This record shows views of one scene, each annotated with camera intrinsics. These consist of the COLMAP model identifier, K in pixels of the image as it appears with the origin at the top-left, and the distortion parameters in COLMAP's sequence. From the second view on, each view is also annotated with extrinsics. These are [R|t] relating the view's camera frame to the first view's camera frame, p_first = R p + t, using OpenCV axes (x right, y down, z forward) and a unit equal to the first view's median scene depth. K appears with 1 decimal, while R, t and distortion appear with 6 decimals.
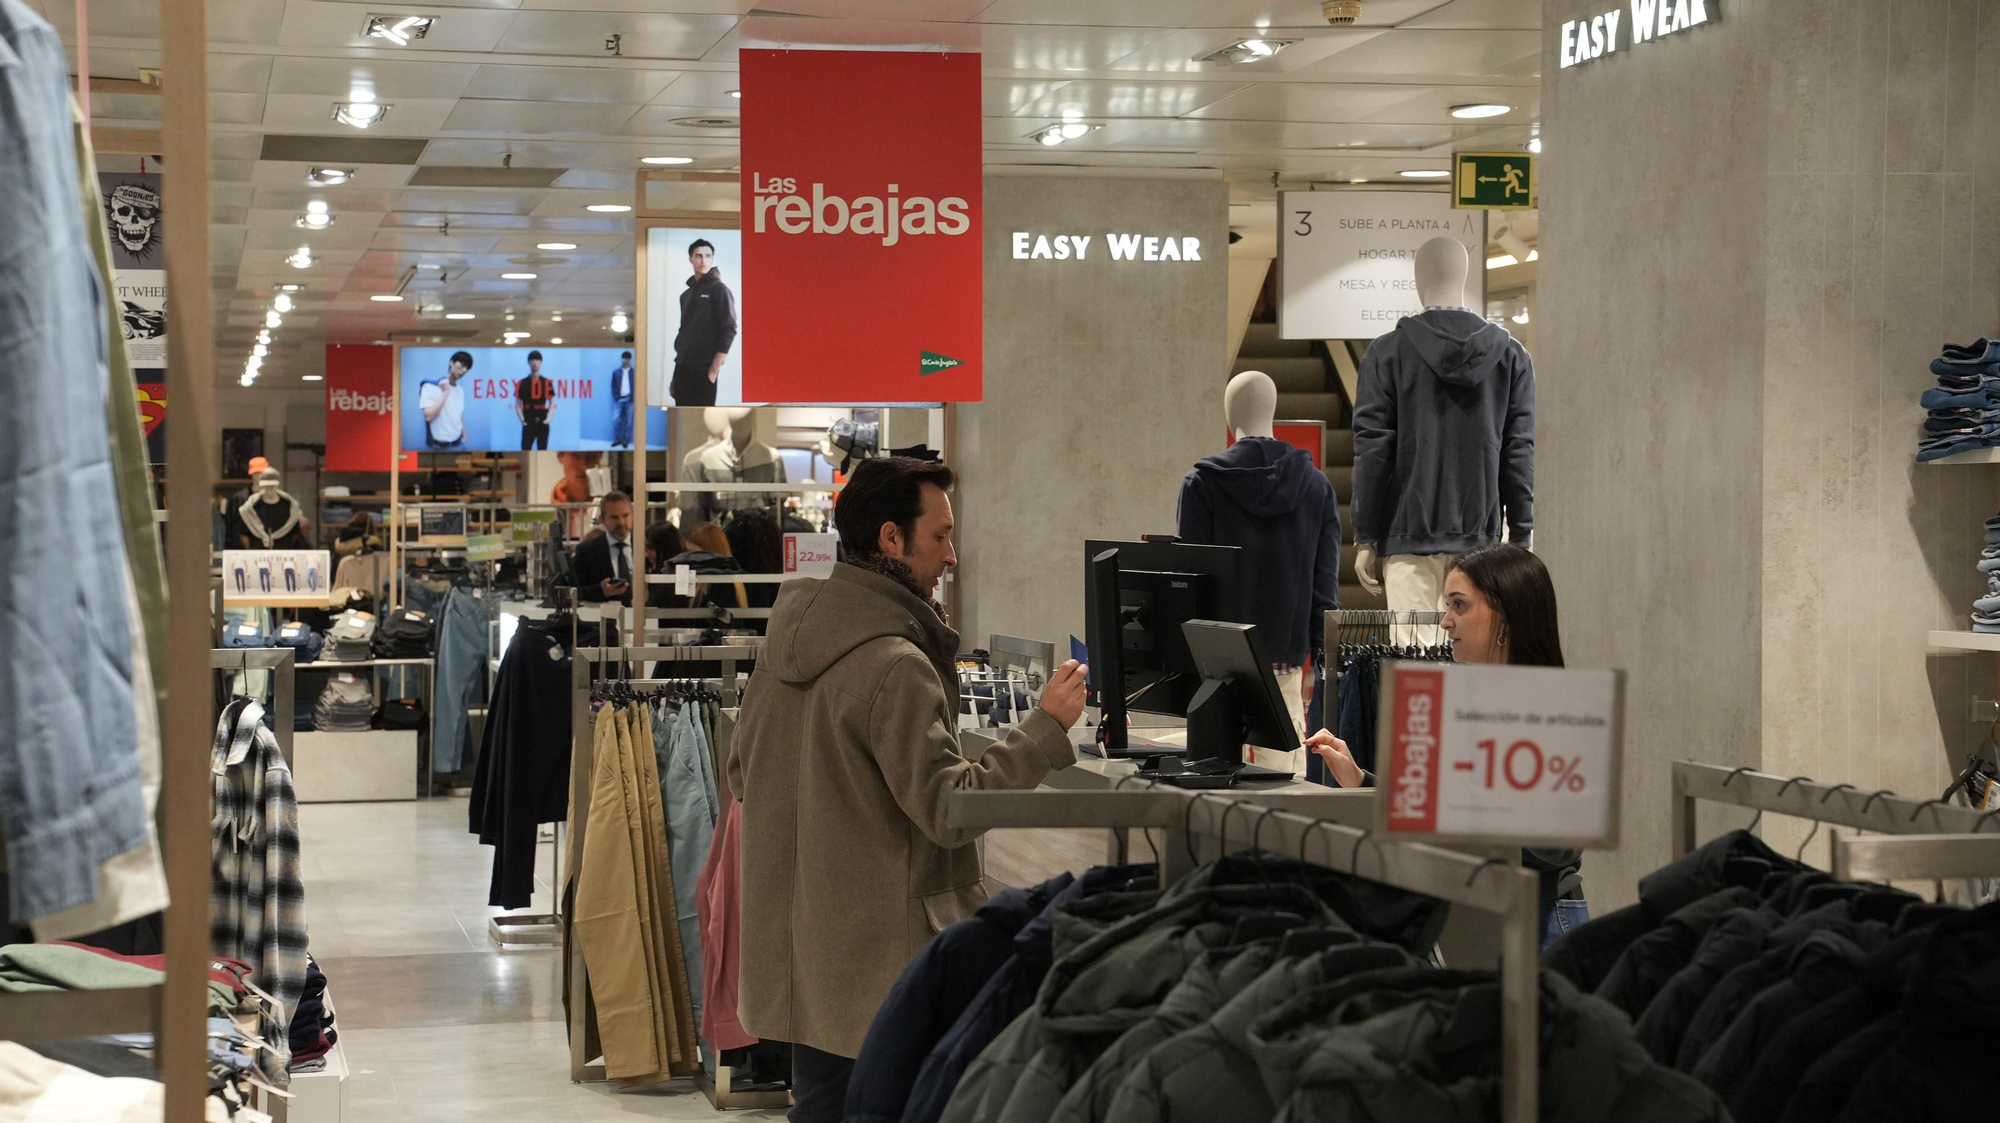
lens RADIAL K [[4068.9, 0, 1000.0], [0, 4068.9, 561.5], [0, 0, 1]] dist [0.350211, -0.028045]
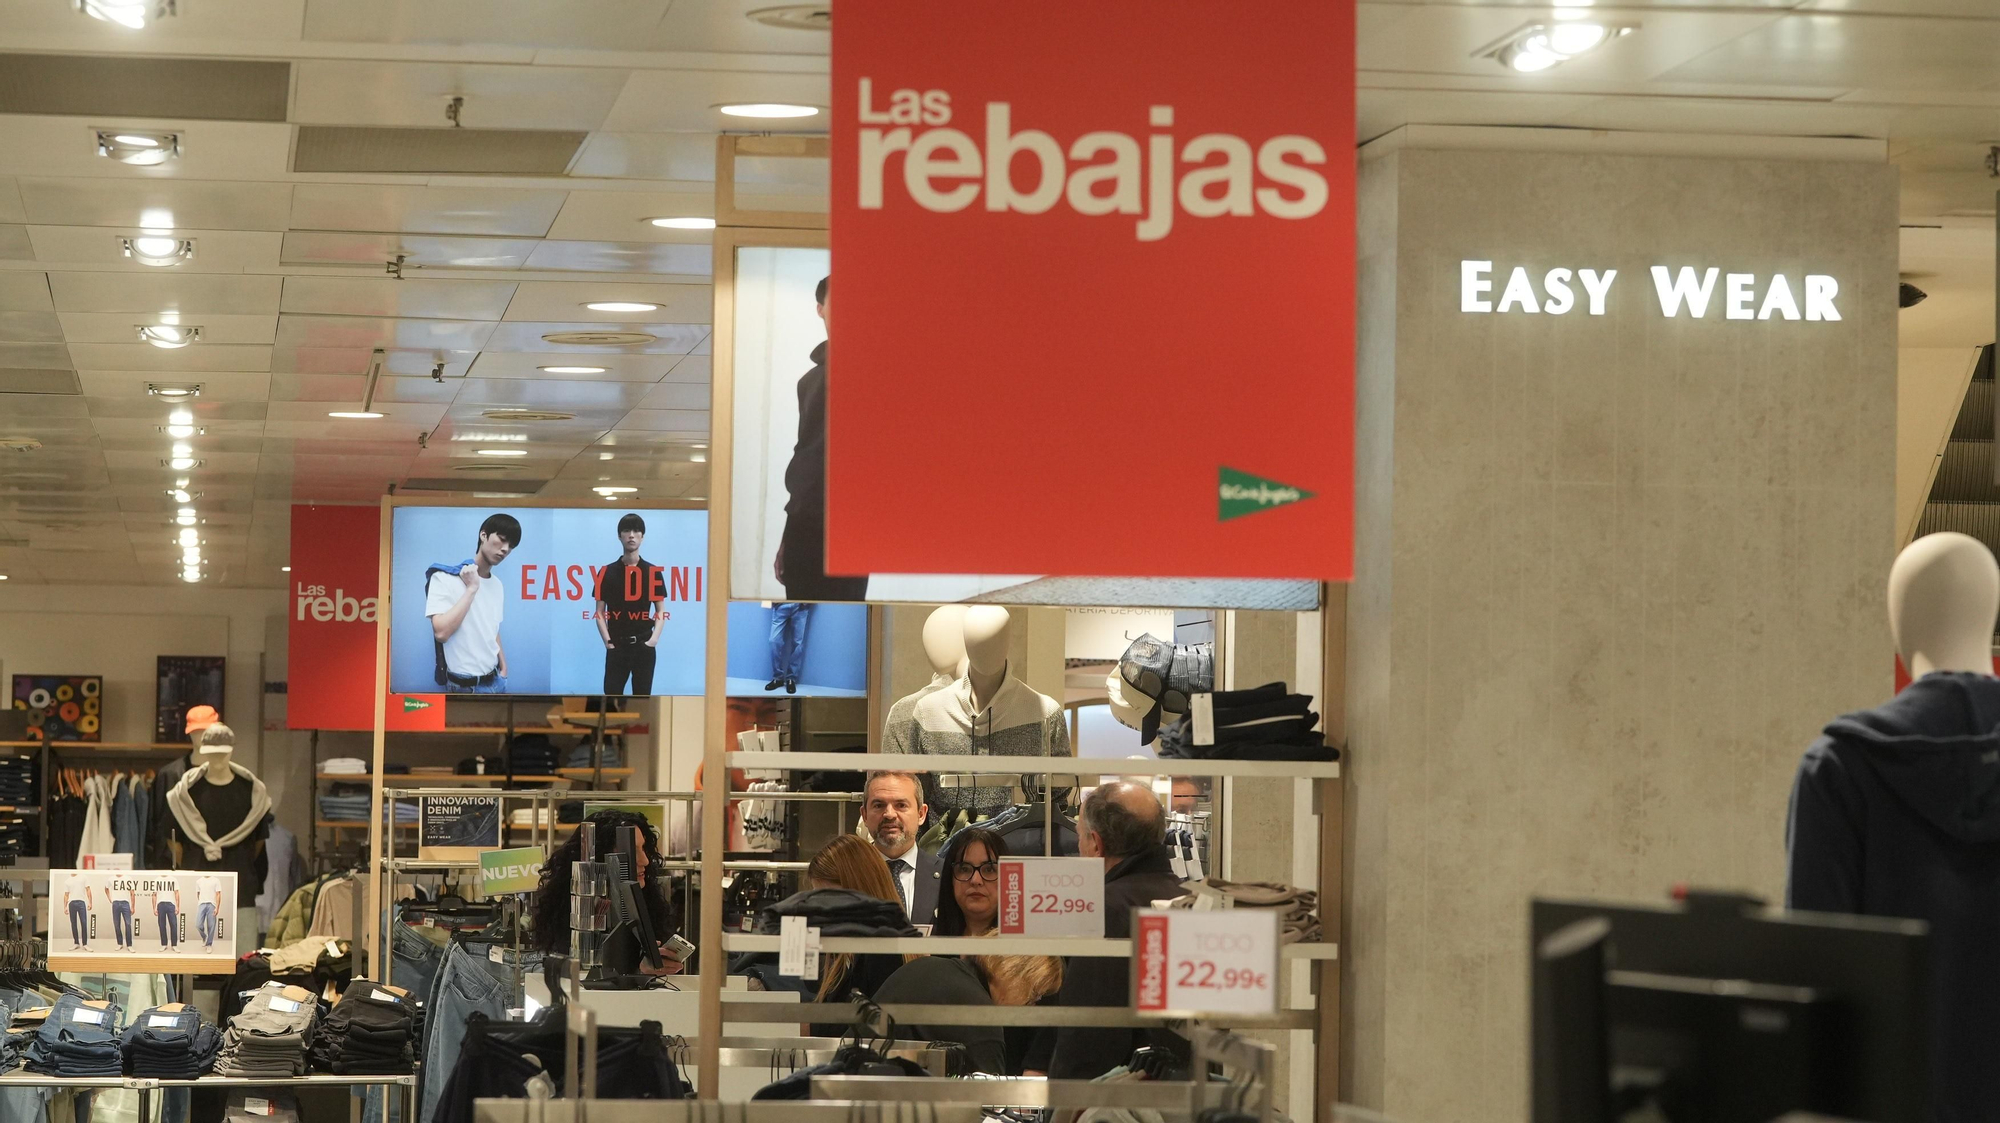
lens RADIAL K [[5581.5, 0, 997.7], [0, 5581.5, 385.0], [0, 0, 1]] dist [0.059892, 0.813342]
pose [[0.994463, 0.008751, -0.104720, 0.016543], [-0.017980, 0.996001, -0.087519, -0.004107], [0.103536, 0.088918, 0.990643, 0.283822]]
